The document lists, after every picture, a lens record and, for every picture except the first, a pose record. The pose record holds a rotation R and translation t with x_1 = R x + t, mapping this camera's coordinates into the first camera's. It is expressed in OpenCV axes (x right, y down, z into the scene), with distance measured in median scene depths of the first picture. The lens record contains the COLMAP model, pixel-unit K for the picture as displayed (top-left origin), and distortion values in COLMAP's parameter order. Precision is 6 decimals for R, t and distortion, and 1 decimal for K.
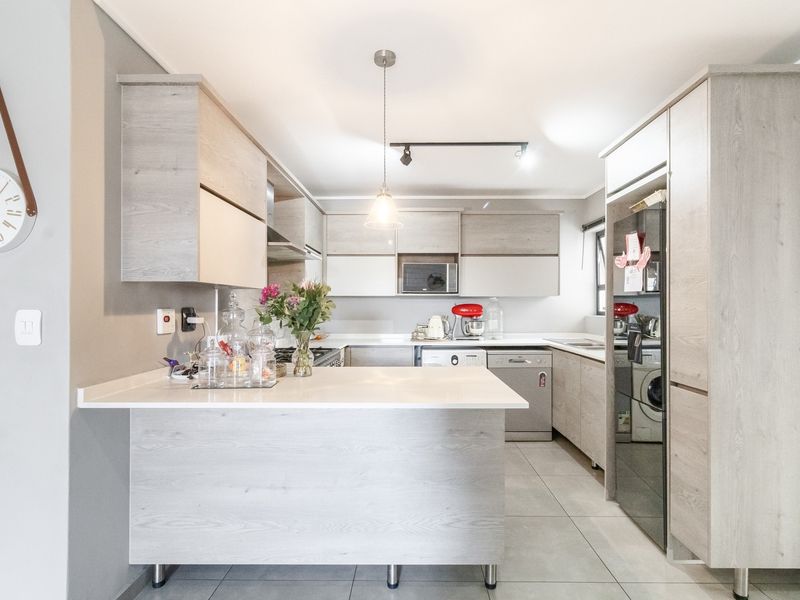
lens RADIAL K [[417.9, 0, 402.2], [0, 417.9, 303.0], [0, 0, 1]] dist [-0.011009, 0.002112]
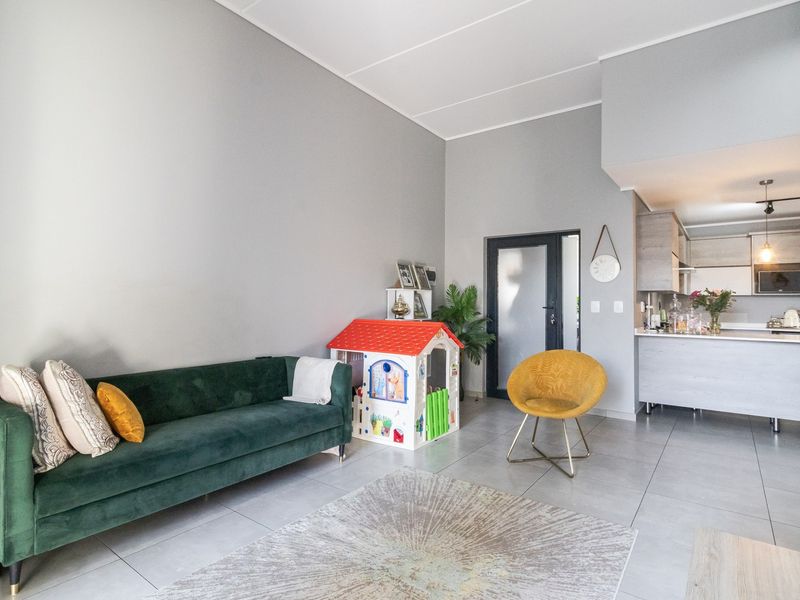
lens RADIAL K [[417.9, 0, 396.6], [0, 417.9, 291.9], [0, 0, 1]] dist [-0.011009, 0.002112]
pose [[0.795715, -0.007726, -0.605622, -0.251204], [-0.005784, 0.999776, -0.020355, 0.015366], [0.605644, 0.019699, 0.795492, -1.693285]]
